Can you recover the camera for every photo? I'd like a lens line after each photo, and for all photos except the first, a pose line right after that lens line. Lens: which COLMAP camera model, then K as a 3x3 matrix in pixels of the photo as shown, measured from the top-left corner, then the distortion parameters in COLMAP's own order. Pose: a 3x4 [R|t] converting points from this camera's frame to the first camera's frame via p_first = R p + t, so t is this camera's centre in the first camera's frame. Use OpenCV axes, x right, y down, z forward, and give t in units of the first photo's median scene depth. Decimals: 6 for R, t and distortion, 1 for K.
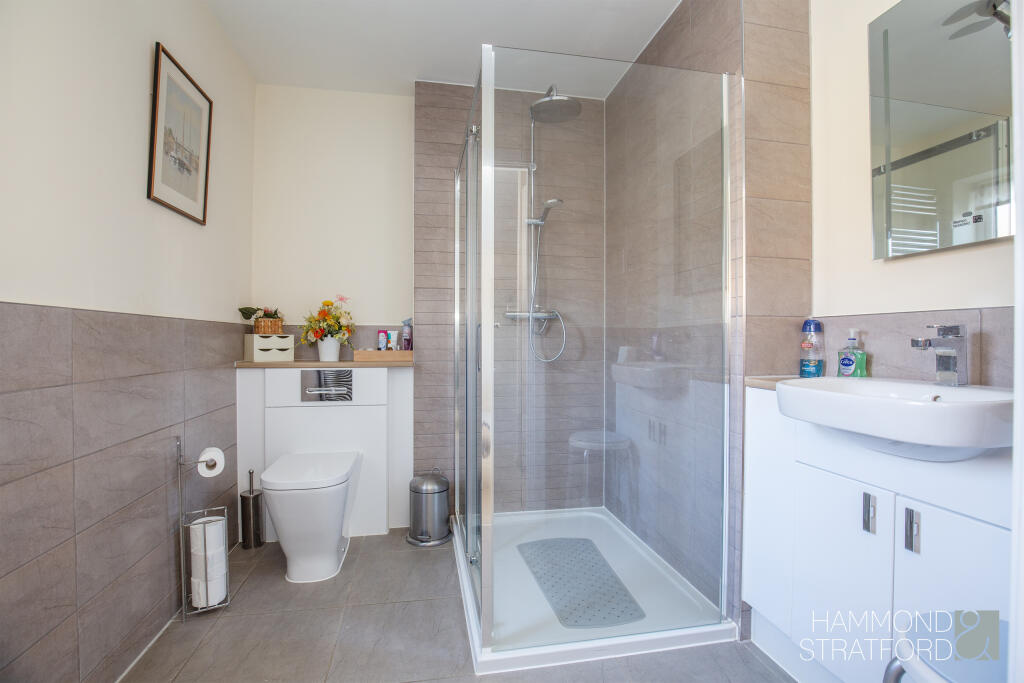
lens RADIAL K [[483.9, 0, 513.4], [0, 483.9, 339.2], [0, 0, 1]] dist [-0.026445, 0.000256]
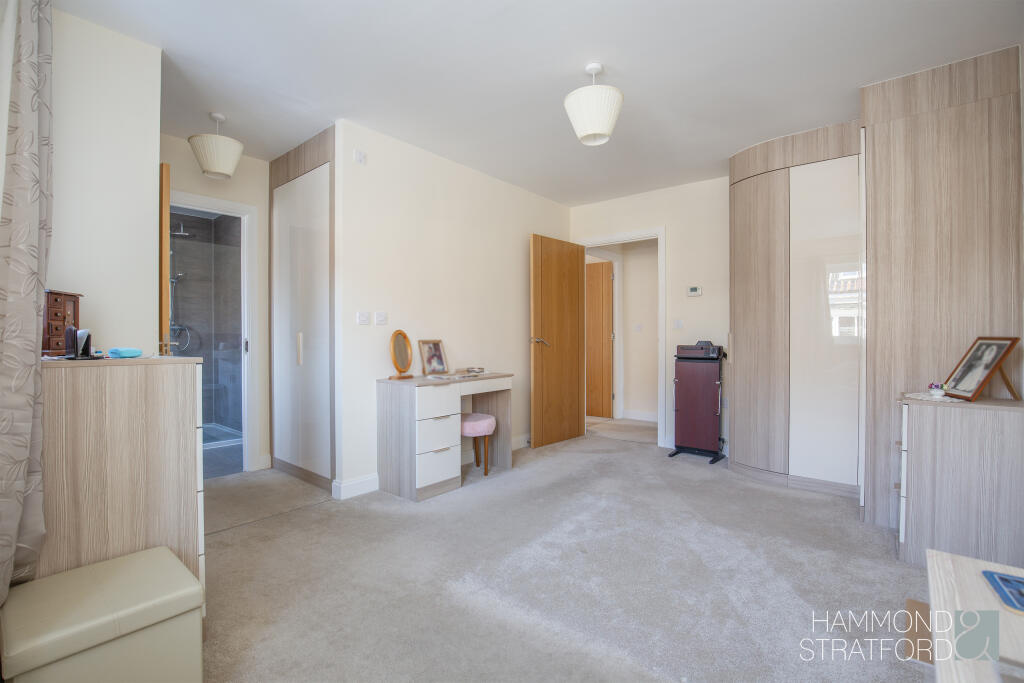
lens RADIAL K [[483.9, 0, 515.1], [0, 483.9, 341.4], [0, 0, 1]] dist [-0.026445, 0.000256]
pose [[0.781449, -0.007843, 0.623920, -0.074396], [0.004539, 0.999966, 0.006885, 0.001198], [-0.623953, -0.002549, 0.781458, -1.363465]]
